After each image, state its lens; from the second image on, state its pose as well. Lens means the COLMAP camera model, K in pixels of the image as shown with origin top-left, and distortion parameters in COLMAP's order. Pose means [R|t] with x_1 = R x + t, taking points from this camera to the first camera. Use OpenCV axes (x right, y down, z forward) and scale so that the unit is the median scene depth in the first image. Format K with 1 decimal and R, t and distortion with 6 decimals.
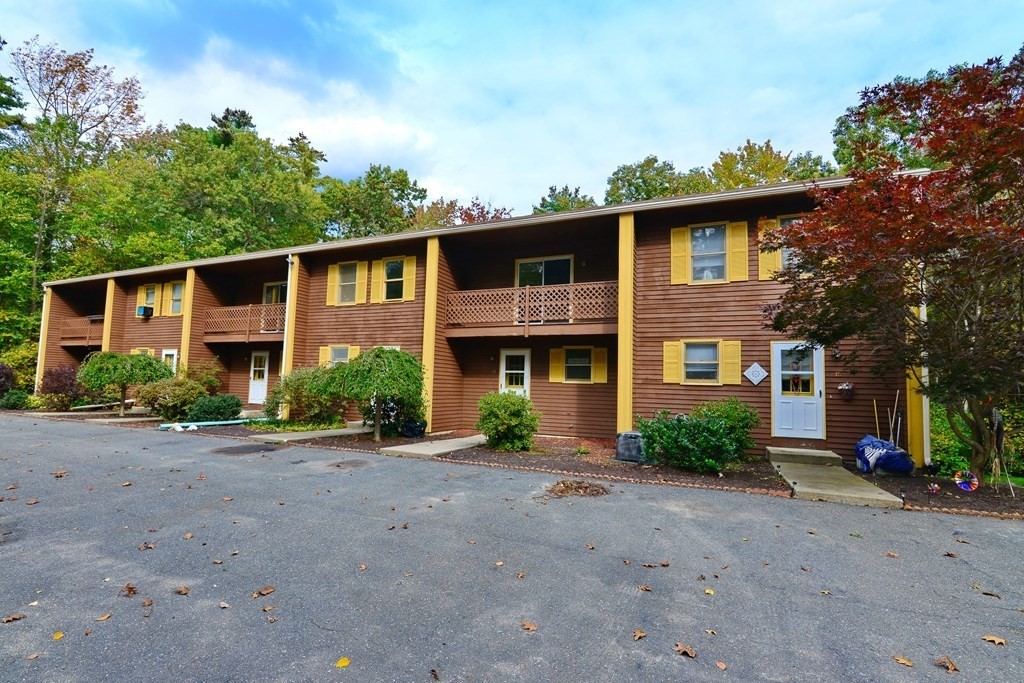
lens RADIAL K [[481.4, 0, 508.5], [0, 481.4, 343.3], [0, 0, 1]] dist [-0.022068, -0.000408]
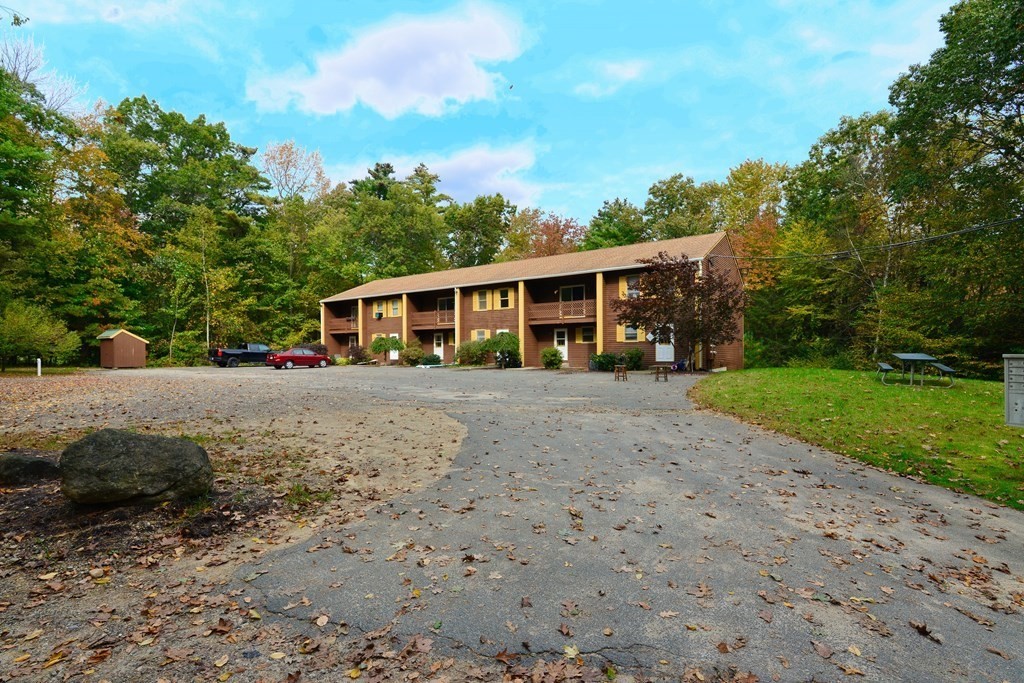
lens RADIAL K [[481.4, 0, 511.8], [0, 481.4, 343.5], [0, 0, 1]] dist [-0.022068, -0.000408]
pose [[0.979882, -0.037712, -0.195982, 0.132299], [0.052870, 0.995952, 0.072693, -0.054050], [0.192447, -0.081592, 0.977909, -0.703050]]
